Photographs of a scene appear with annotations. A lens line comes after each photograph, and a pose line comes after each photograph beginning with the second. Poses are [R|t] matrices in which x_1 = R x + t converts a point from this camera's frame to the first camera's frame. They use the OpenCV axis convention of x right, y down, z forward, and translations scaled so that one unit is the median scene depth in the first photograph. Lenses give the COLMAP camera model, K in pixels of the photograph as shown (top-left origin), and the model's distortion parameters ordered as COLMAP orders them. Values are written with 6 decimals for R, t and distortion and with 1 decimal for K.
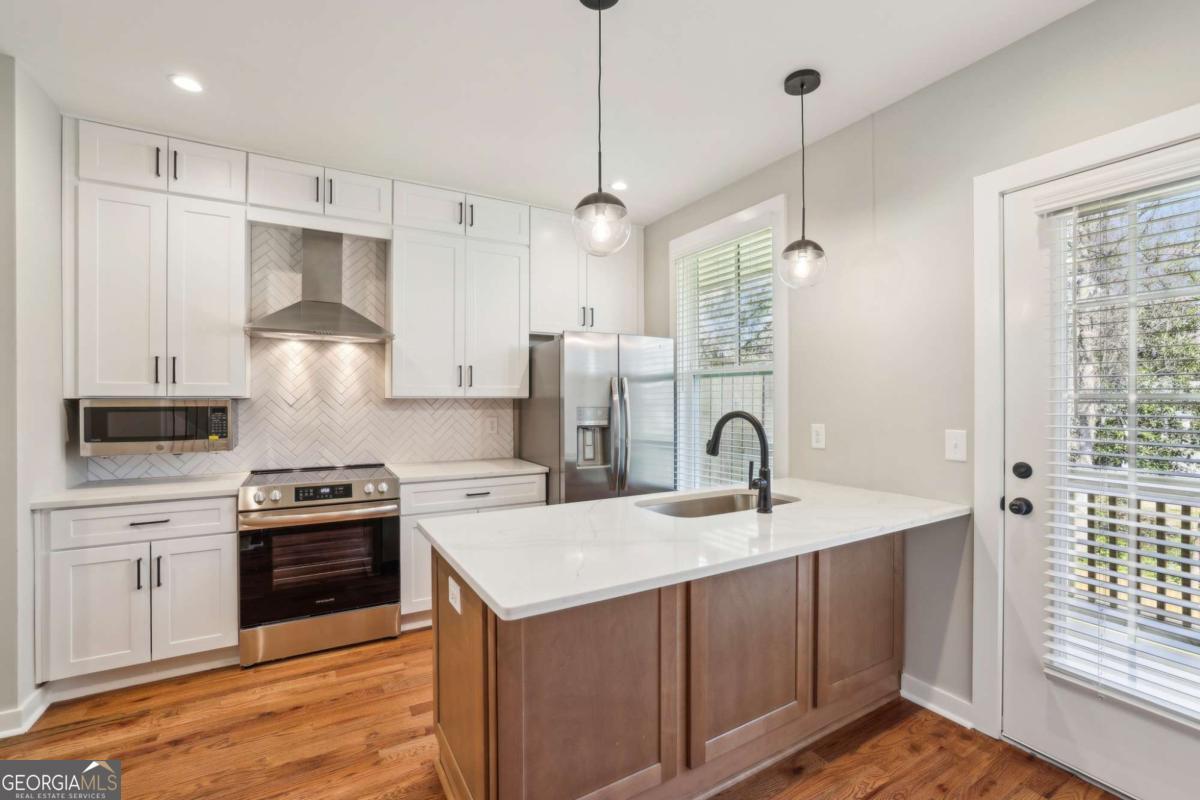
lens RADIAL K [[519.7, 0, 599.1], [0, 519.7, 406.4], [0, 0, 1]] dist [-0.036346, -0.000134]
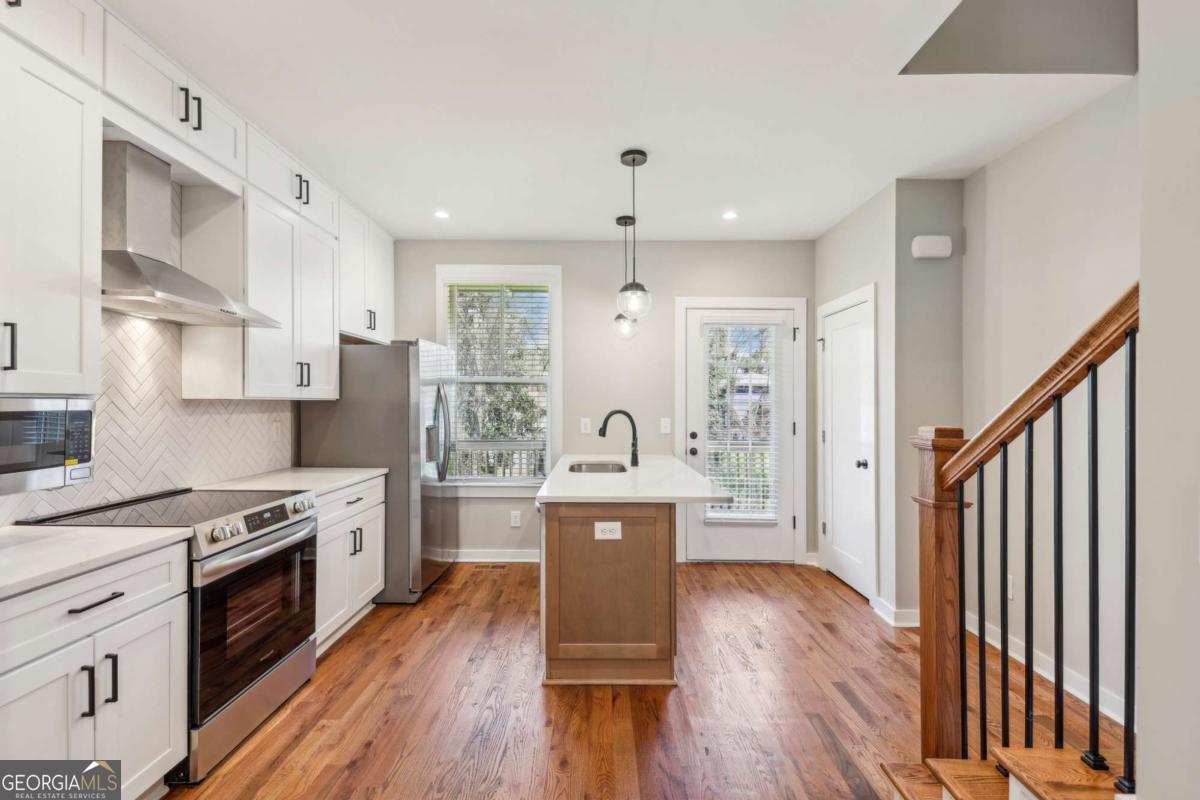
lens RADIAL K [[554.3, 0, 600.0], [0, 554.3, 400.0], [0, 0, 1]] dist [-0.002590, -0.000347]
pose [[0.479952, 0.008114, 0.877257, -1.022659], [0.006556, 0.999896, -0.012835, -0.000310], [-0.877271, 0.011911, 0.479848, 0.130700]]
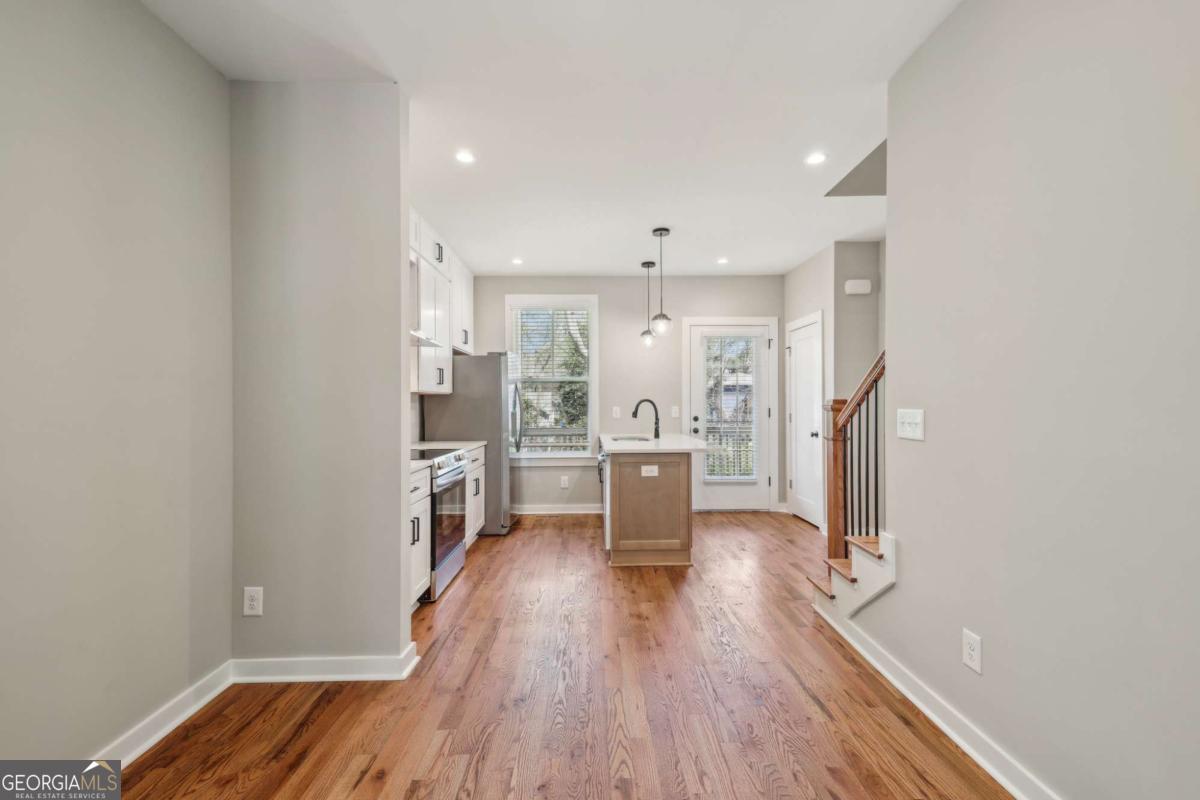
lens RADIAL K [[530.9, 0, 593.9], [0, 530.9, 413.7], [0, 0, 1]] dist [-0.000849, 0.000099]
pose [[0.478170, -0.018259, 0.878077, -1.538534], [0.016331, 0.999796, 0.011897, 0.033132], [-0.878115, 0.008651, 0.478371, 0.009423]]
